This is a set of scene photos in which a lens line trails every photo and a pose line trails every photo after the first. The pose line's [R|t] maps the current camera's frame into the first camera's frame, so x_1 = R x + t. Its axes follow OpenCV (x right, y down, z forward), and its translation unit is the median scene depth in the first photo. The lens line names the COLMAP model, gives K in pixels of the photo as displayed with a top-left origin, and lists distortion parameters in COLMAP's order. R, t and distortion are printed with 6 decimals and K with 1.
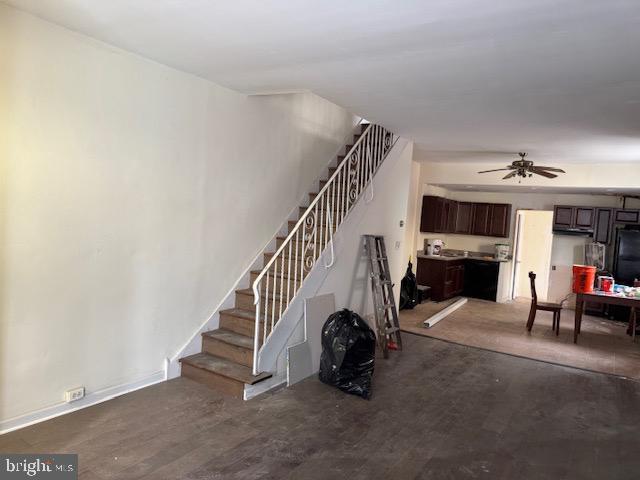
lens RADIAL K [[450.3, 0, 322.0], [0, 450.3, 236.9], [0, 0, 1]] dist [0.079699, -0.108867]
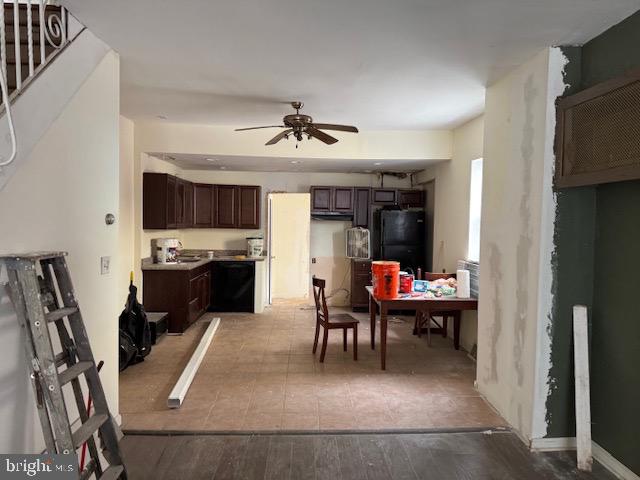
lens RADIAL K [[450.3, 0, 322.0], [0, 450.3, 236.9], [0, 0, 1]] dist [0.079699, -0.108867]
pose [[0.820824, -0.081862, 0.565285, 0.061565], [0.069178, 0.996639, 0.043878, -0.012193], [-0.566977, 0.003089, 0.823728, 0.337502]]
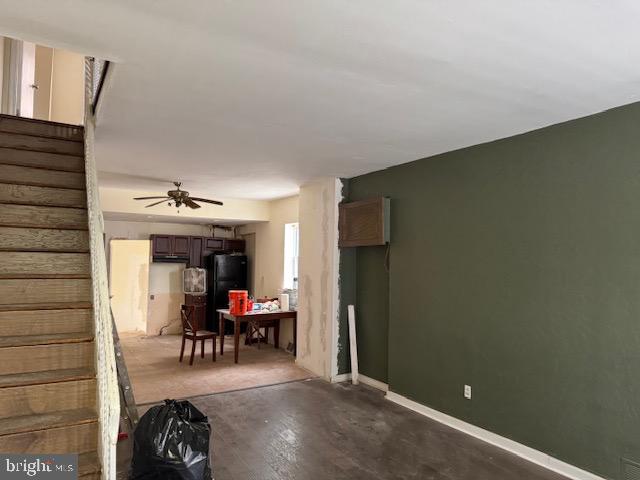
lens RADIAL K [[450.3, 0, 322.0], [0, 450.3, 236.9], [0, 0, 1]] dist [0.079699, -0.108867]
pose [[0.458635, -0.015892, 0.888483, -0.219555], [0.061676, 0.997998, -0.013986, -0.028440], [-0.886482, 0.061212, 0.458697, 0.227656]]
